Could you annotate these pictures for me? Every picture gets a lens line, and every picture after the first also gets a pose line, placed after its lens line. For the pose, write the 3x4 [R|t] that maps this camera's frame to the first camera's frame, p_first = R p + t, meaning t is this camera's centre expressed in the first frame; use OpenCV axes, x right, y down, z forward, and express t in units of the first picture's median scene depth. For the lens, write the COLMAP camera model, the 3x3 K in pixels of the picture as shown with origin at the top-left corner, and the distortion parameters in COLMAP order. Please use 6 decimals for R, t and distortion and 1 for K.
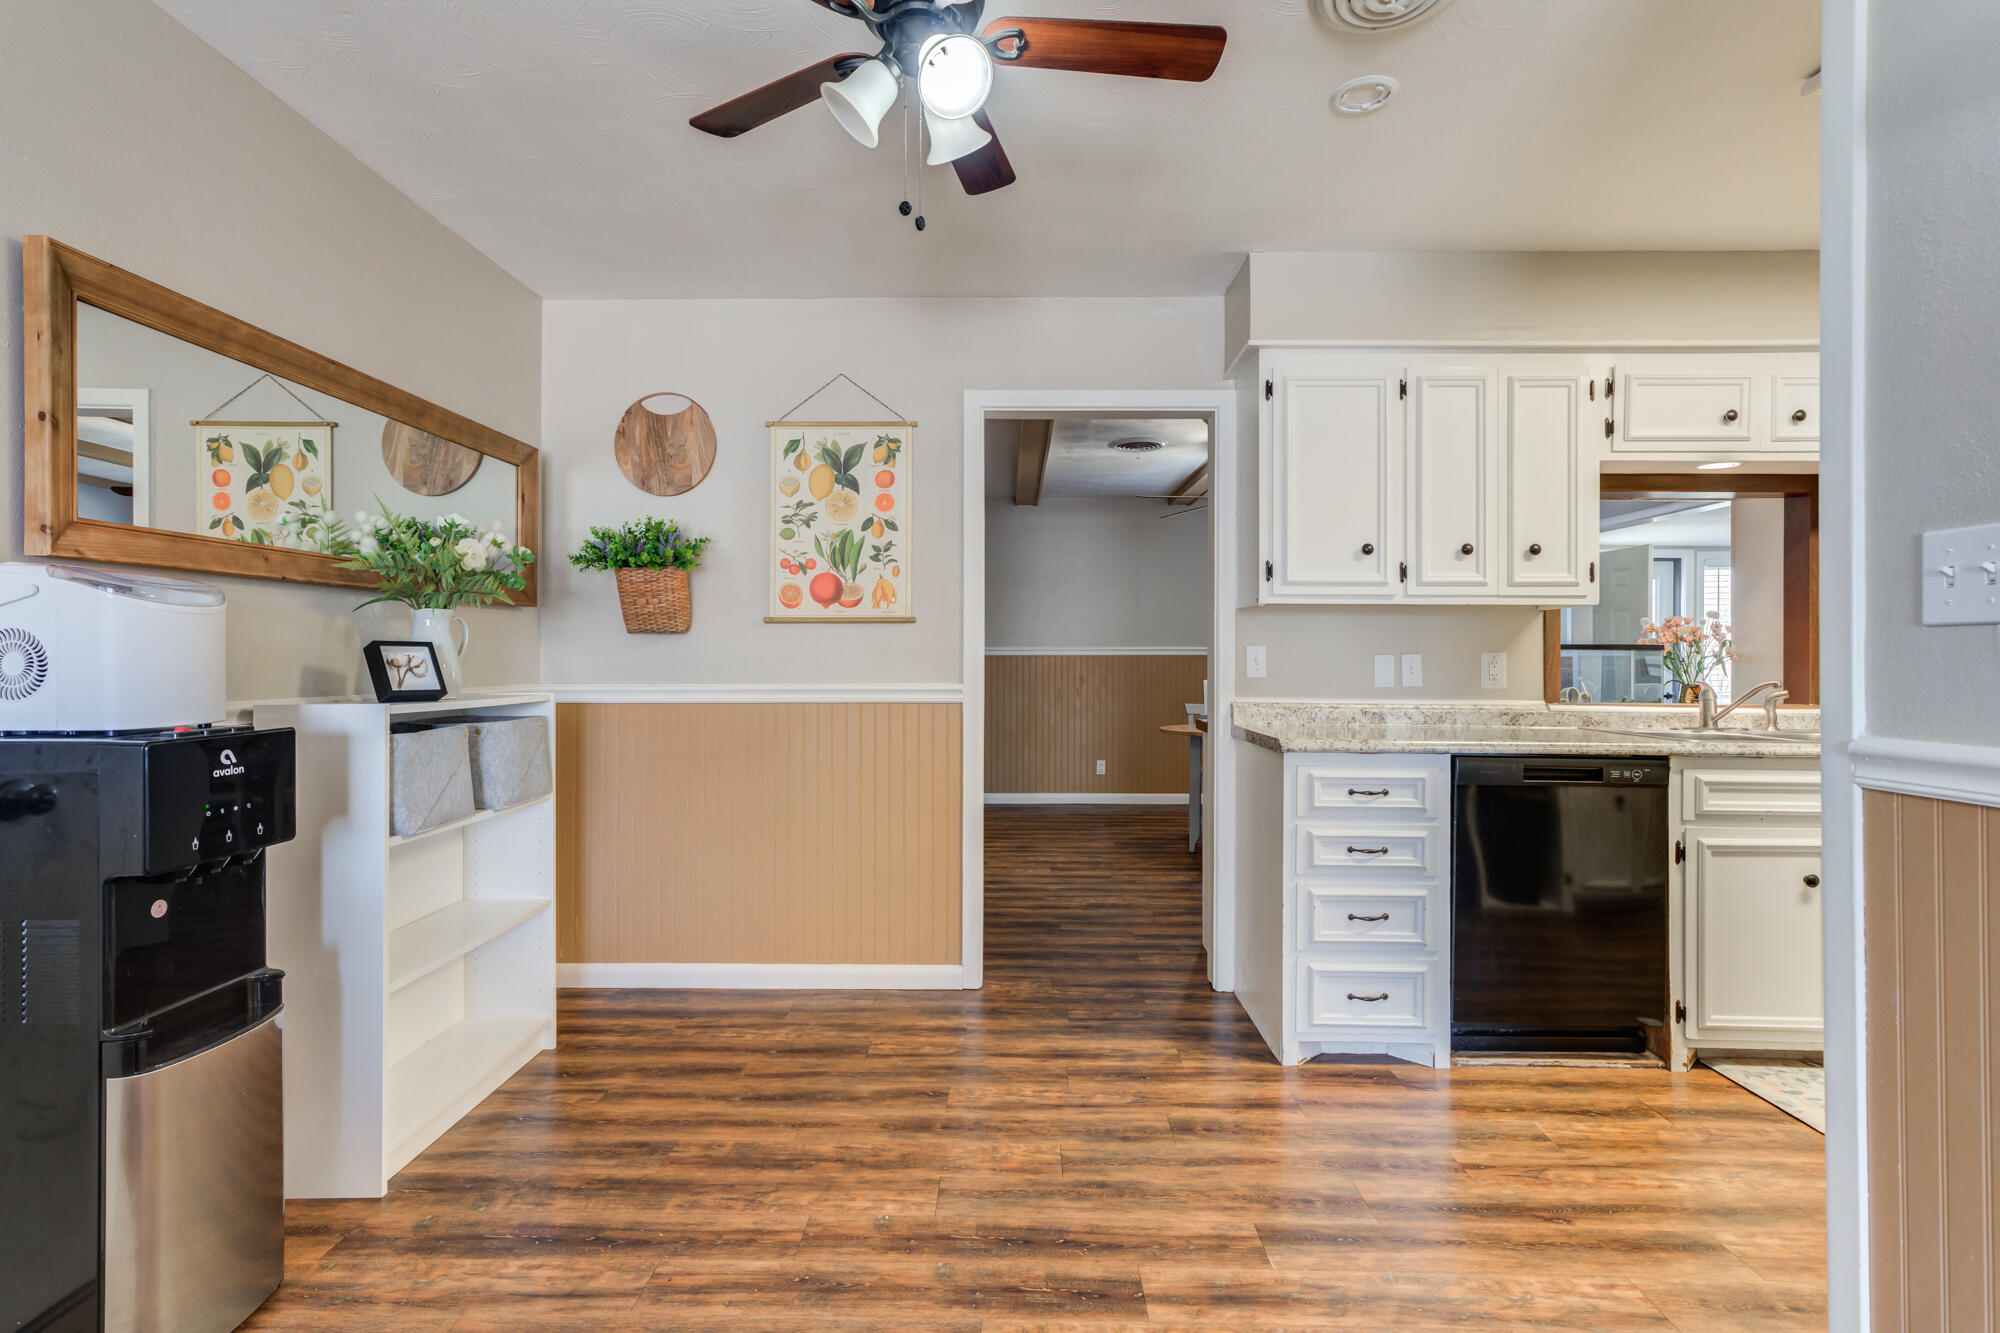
lens RADIAL K [[961.7, 0, 1004.4], [0, 961.7, 654.5], [0, 0, 1]] dist [-0.002113, 0.016454]
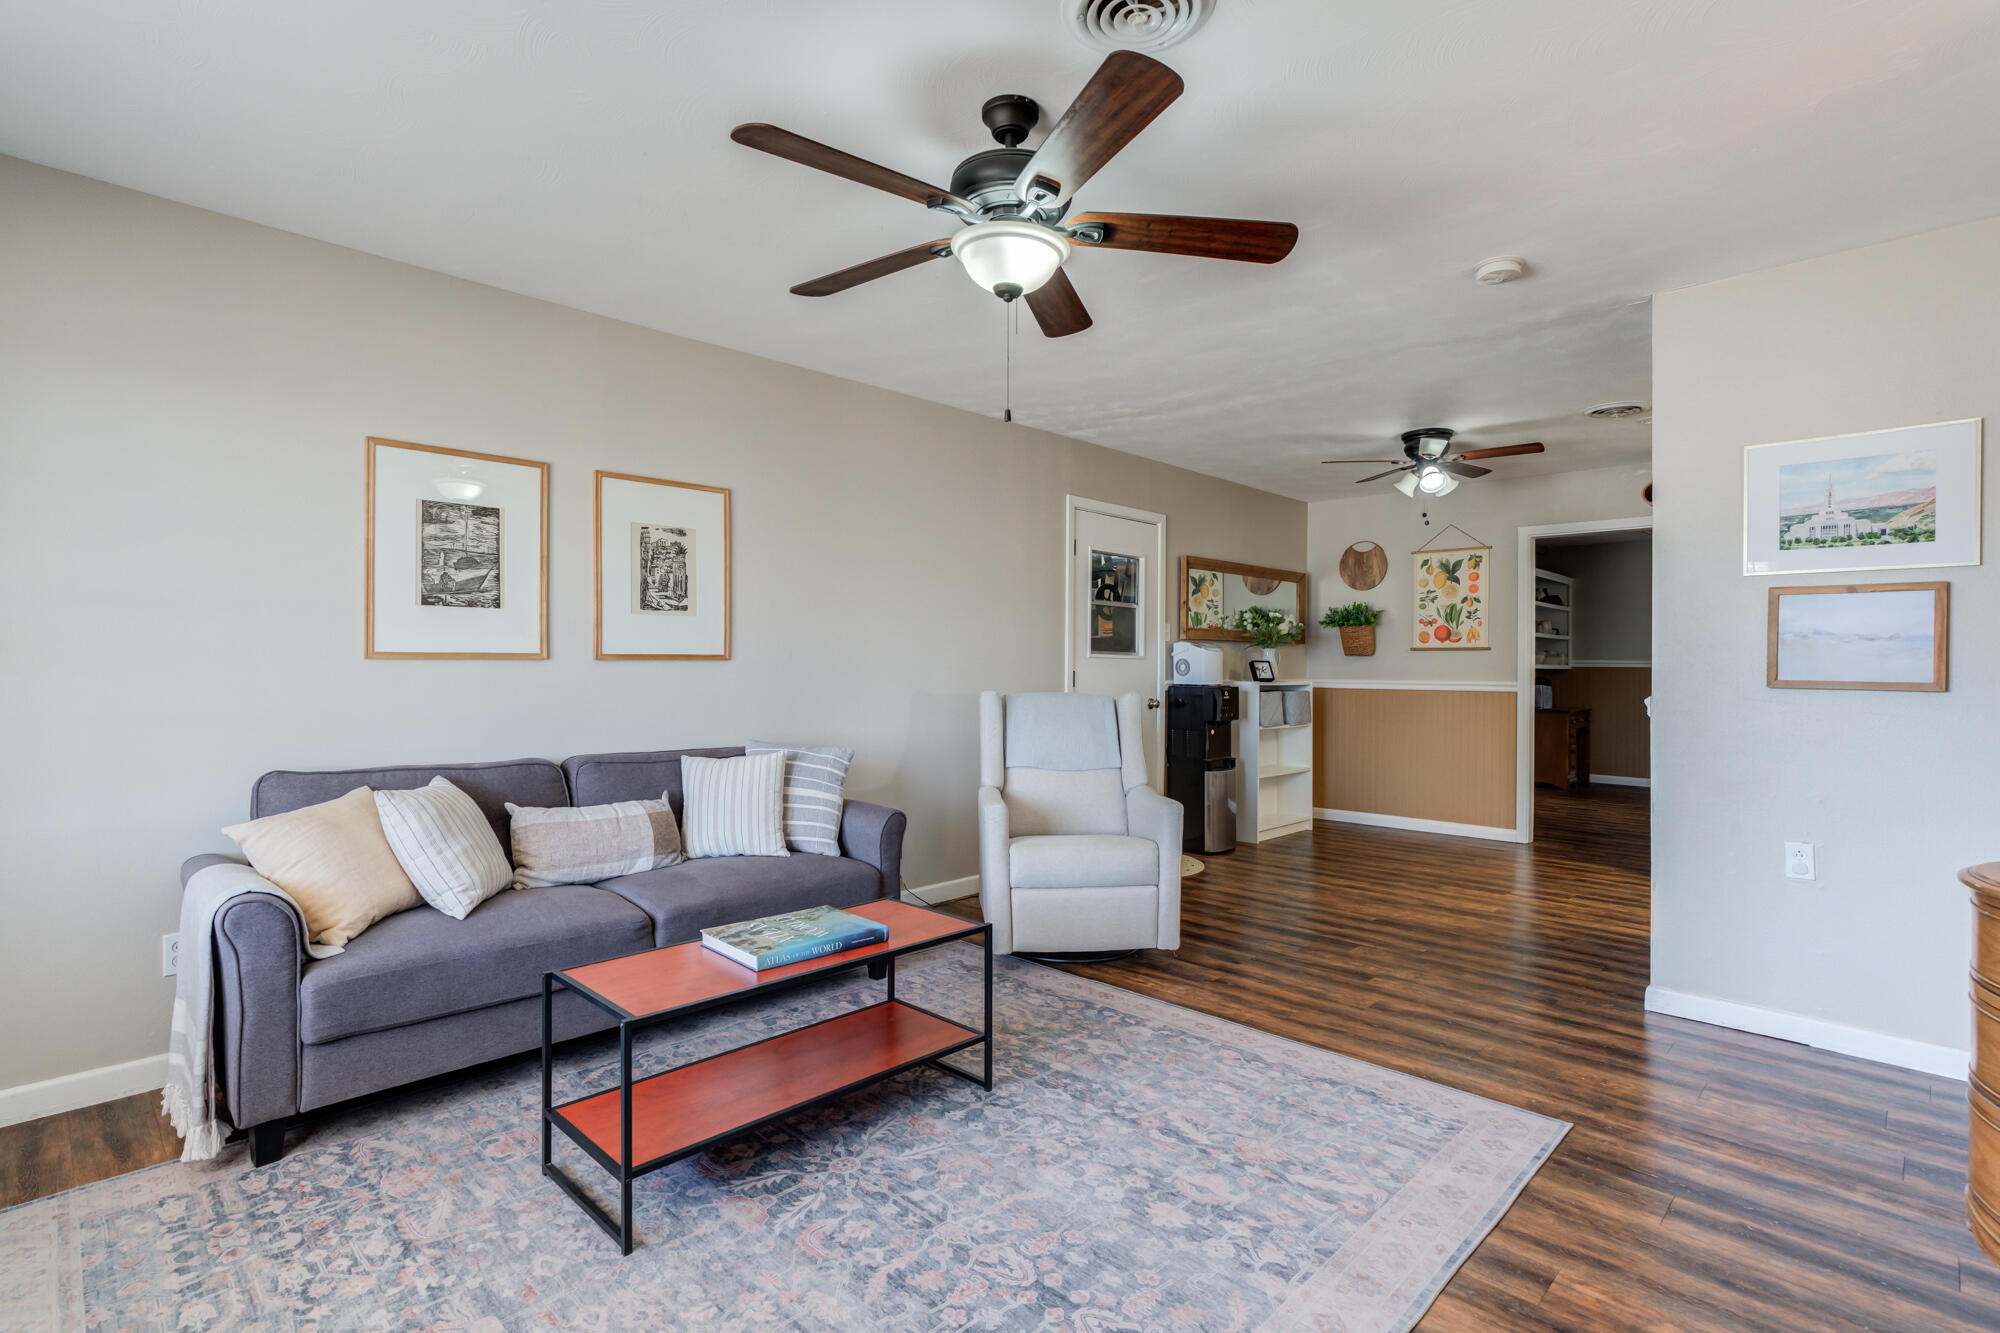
lens RADIAL K [[961.7, 0, 1004.4], [0, 961.7, 654.5], [0, 0, 1]] dist [-0.002113, 0.016454]
pose [[0.728462, -0.002350, -0.685082, 0.520717], [-0.005223, 0.999946, -0.008984, -0.001750], [0.685066, 0.010122, 0.728410, -1.077028]]
